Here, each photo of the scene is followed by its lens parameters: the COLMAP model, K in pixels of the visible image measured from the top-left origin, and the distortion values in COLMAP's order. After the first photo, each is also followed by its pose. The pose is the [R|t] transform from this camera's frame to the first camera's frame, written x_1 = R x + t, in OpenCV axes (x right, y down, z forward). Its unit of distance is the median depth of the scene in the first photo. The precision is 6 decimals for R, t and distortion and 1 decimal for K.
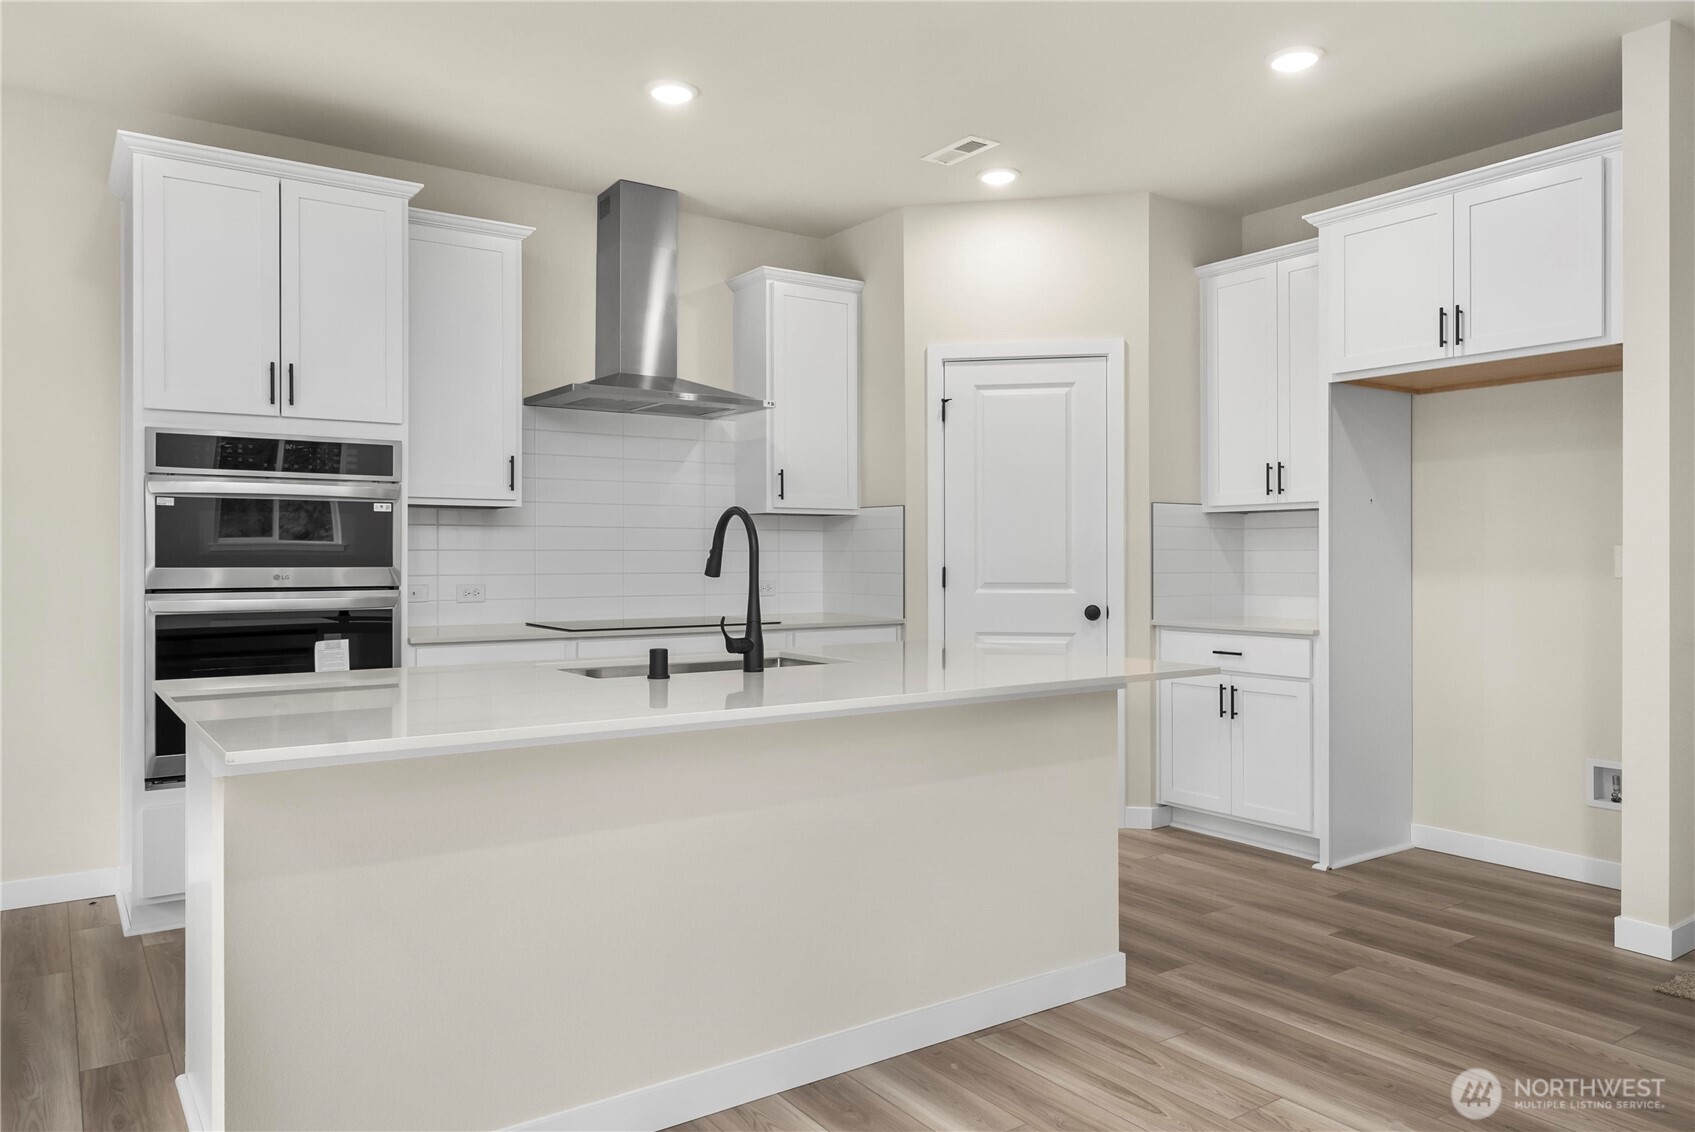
lens RADIAL K [[1147.7, 0, 842.6], [0, 1147.7, 560.7], [0, 0, 1]] dist [-0.008141, 0.000298]
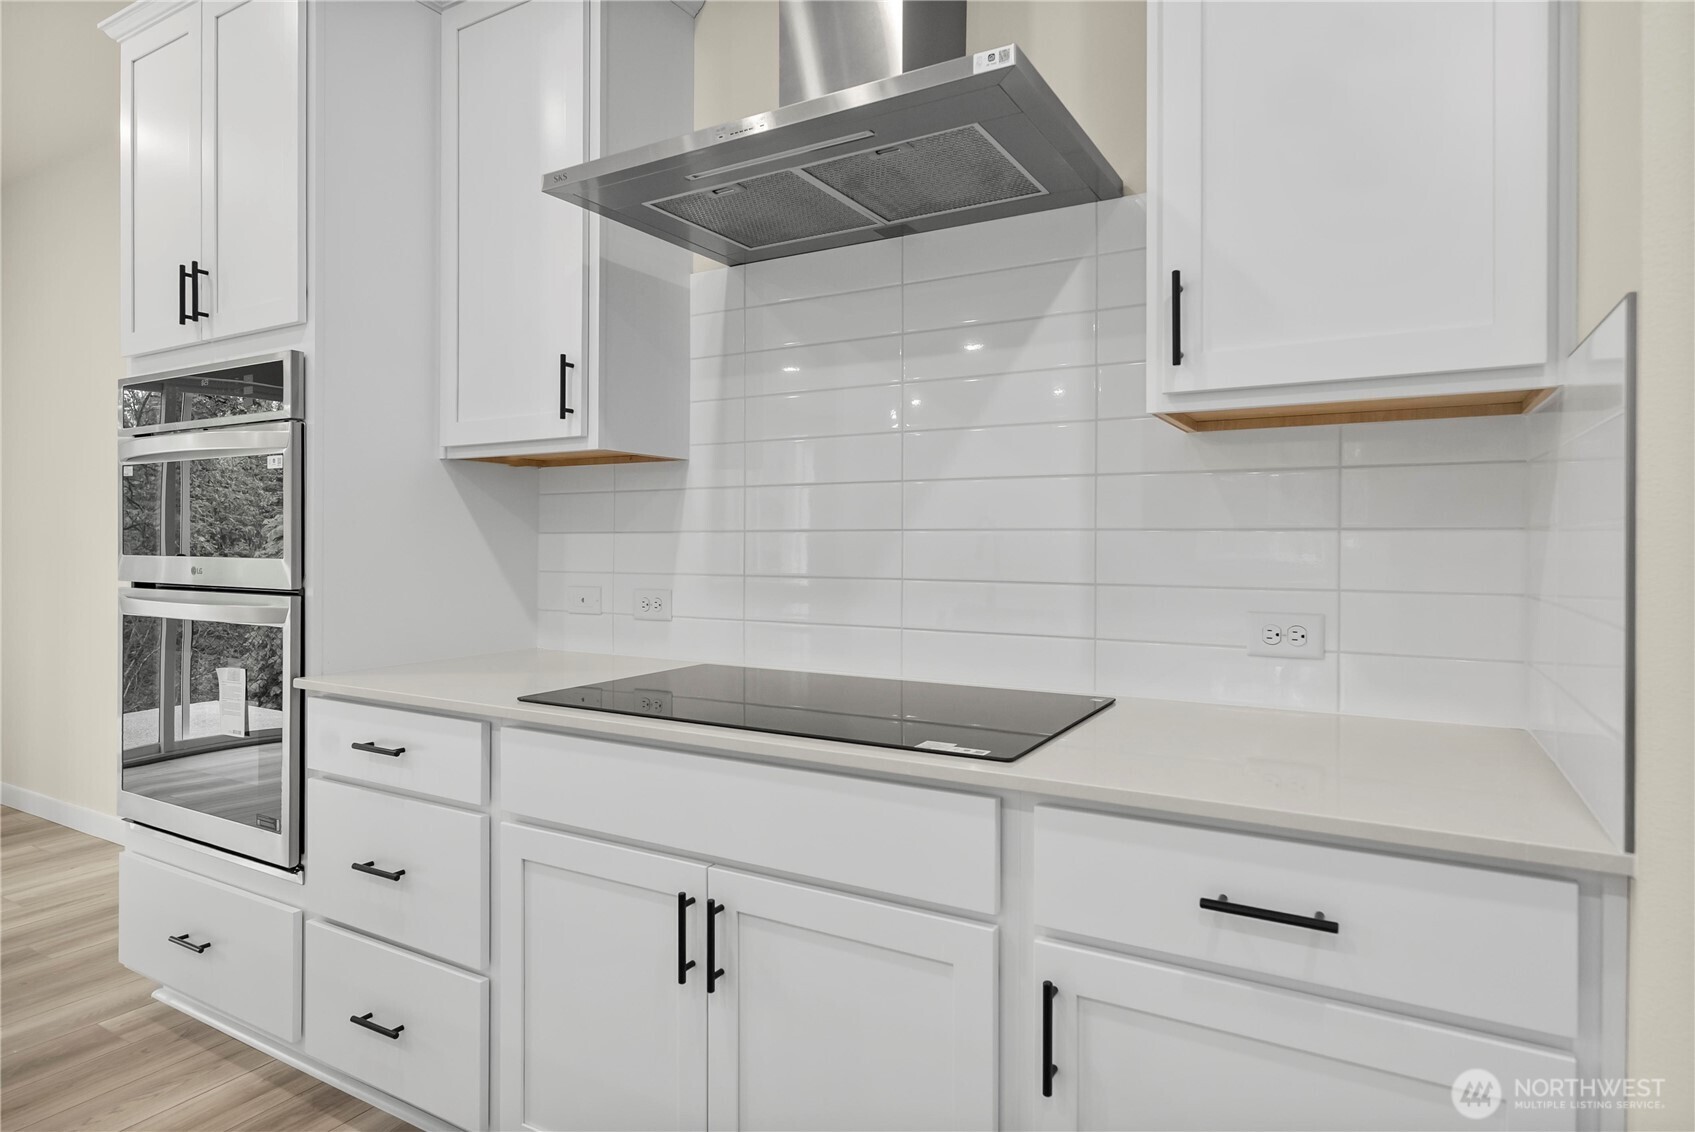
lens RADIAL K [[934.8, 0, 863.5], [0, 934.8, 551.4], [0, 0, 1]] dist [0.001335, 0.000702]
pose [[0.429857, 0.008977, -0.902853, 0.192811], [-0.006085, 0.999957, 0.007046, -0.003771], [0.902877, 0.002465, 0.429893, 1.076003]]
